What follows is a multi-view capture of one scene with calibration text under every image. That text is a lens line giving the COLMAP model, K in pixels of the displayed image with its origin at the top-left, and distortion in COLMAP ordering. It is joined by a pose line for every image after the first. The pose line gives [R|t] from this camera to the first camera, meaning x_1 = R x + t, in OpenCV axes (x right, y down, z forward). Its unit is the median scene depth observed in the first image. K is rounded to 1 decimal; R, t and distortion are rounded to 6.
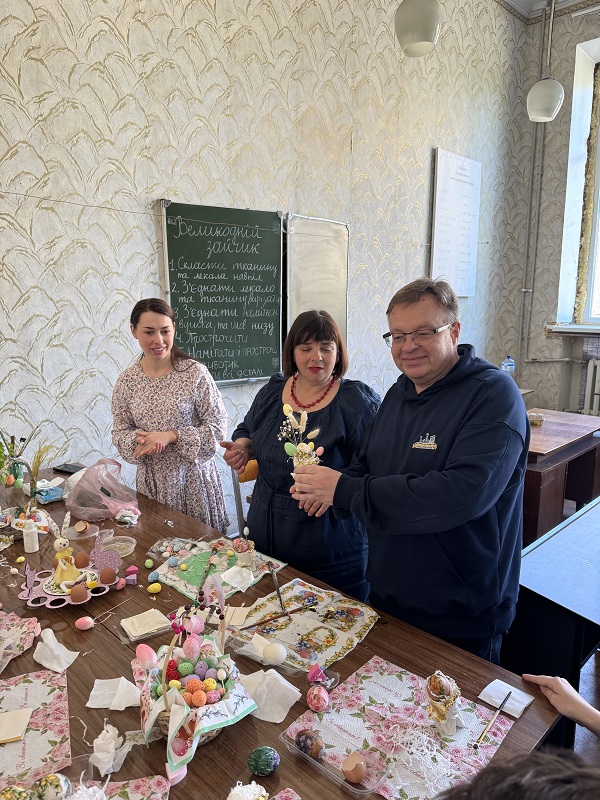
lens RADIAL K [[569.7, 0, 301.5], [0, 569.7, 404.8], [0, 0, 1]] dist [0.042083, -0.046006]
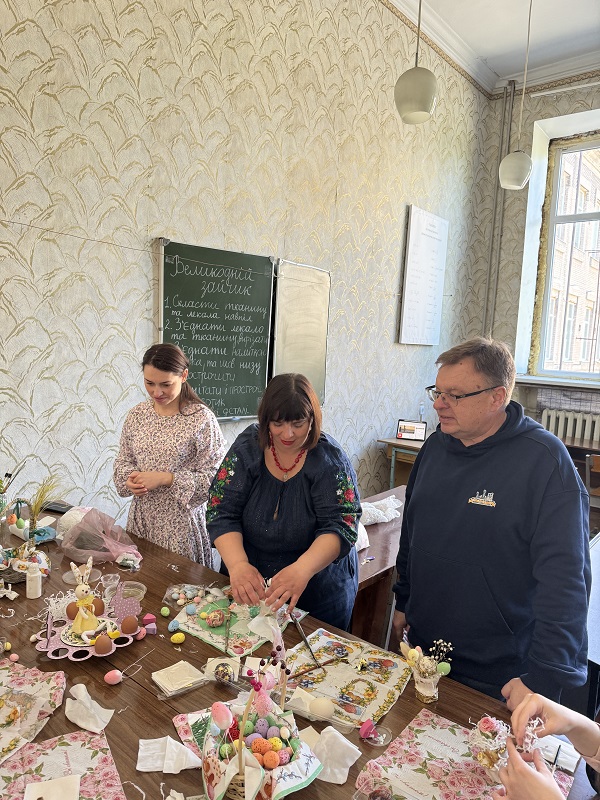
lens RADIAL K [[567.6, 0, 300.0], [0, 567.6, 400.0], [0, 0, 1]] dist [0.063110, -0.082080]
pose [[0.994267, 0.038970, 0.099569, -0.100235], [-0.031782, 0.996841, -0.072787, -0.009676], [-0.102091, 0.069206, 0.992365, -0.003009]]
